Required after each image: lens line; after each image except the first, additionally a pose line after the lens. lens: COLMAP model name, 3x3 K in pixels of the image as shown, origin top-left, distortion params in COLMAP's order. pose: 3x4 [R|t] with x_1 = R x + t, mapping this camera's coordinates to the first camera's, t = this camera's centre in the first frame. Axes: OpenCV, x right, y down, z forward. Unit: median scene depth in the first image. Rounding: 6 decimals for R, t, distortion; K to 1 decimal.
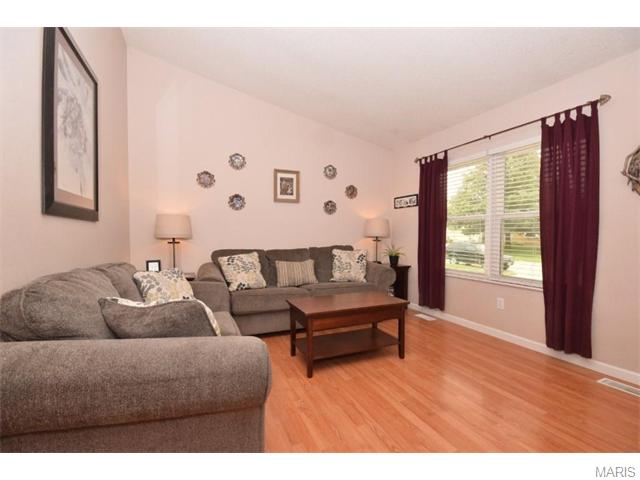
lens RADIAL K [[291.4, 0, 320.0], [0, 291.4, 240.0], [0, 0, 1]] dist [0.001143, 0.000695]
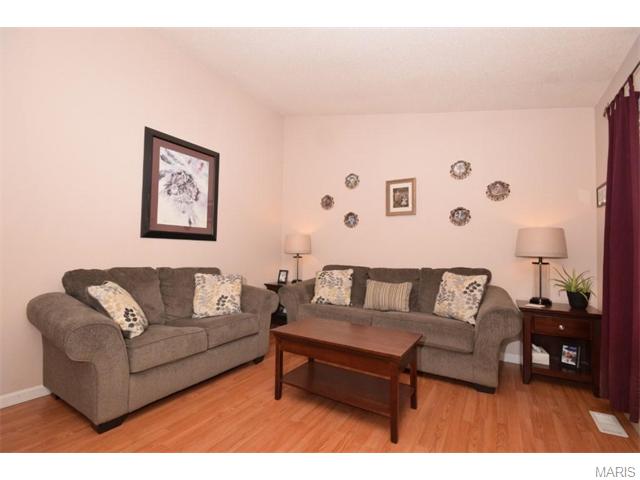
lens RADIAL K [[291.4, 0, 320.0], [0, 291.4, 240.0], [0, 0, 1]] dist [0.001143, 0.000695]
pose [[0.575376, -0.025150, -0.817502, 0.497722], [-0.028356, 0.998313, -0.050671, -0.003553], [0.817397, 0.052336, 0.573692, 0.319668]]
